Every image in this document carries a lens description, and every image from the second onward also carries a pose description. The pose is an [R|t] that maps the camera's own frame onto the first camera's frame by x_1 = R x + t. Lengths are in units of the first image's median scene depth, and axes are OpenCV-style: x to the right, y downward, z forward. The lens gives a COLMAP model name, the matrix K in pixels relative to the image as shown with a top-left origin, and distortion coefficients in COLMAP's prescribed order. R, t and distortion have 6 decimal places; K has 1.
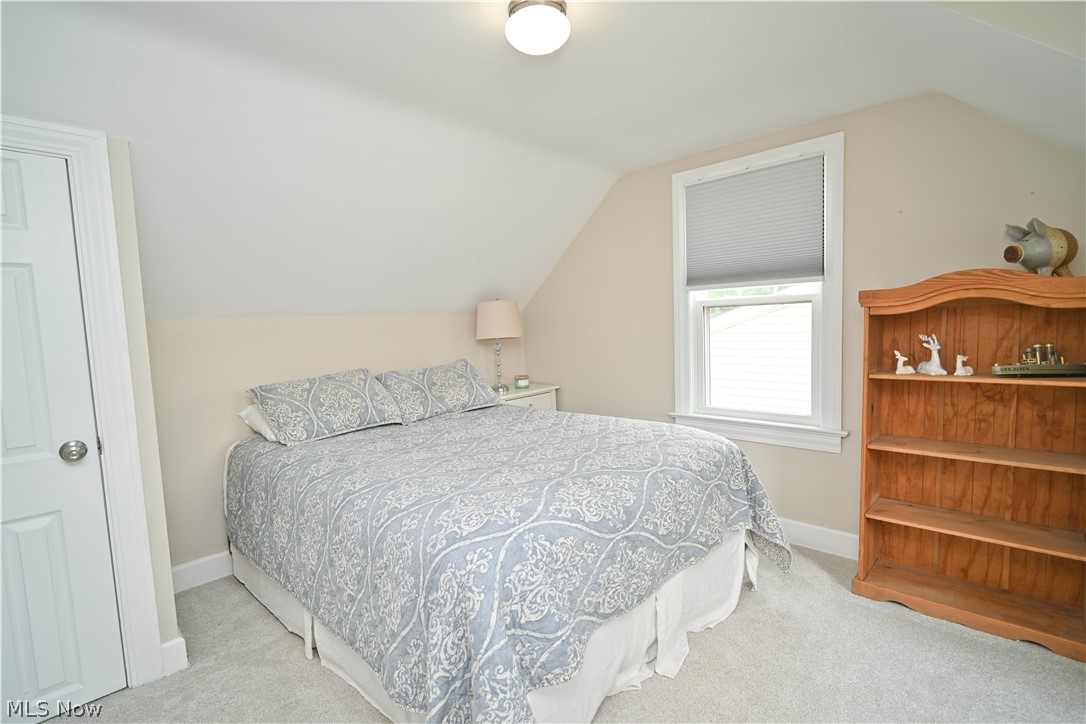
lens RADIAL K [[504.4, 0, 543.3], [0, 504.4, 357.6], [0, 0, 1]] dist [-0.004727, -0.001155]
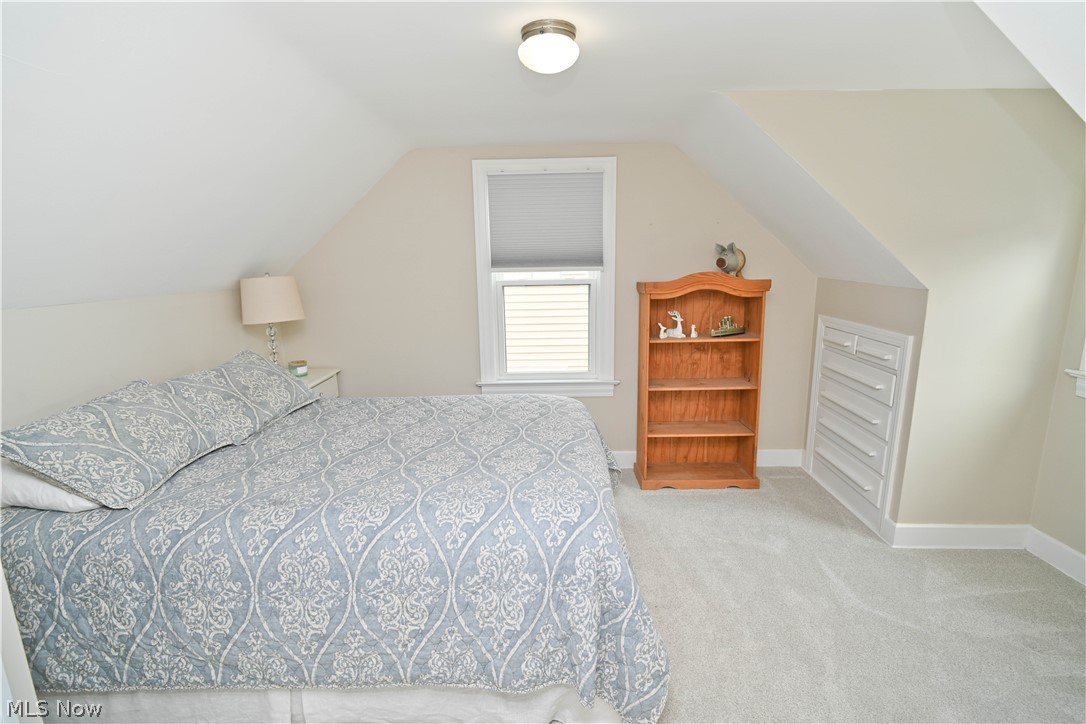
lens RADIAL K [[512.4, 0, 541.9], [0, 512.4, 359.2], [0, 0, 1]] dist [-0.002384, -0.000956]
pose [[0.736729, -0.104315, 0.668094, -0.570347], [0.039780, 0.993004, 0.111180, -0.089059], [-0.675018, -0.055333, 0.735724, 0.123889]]
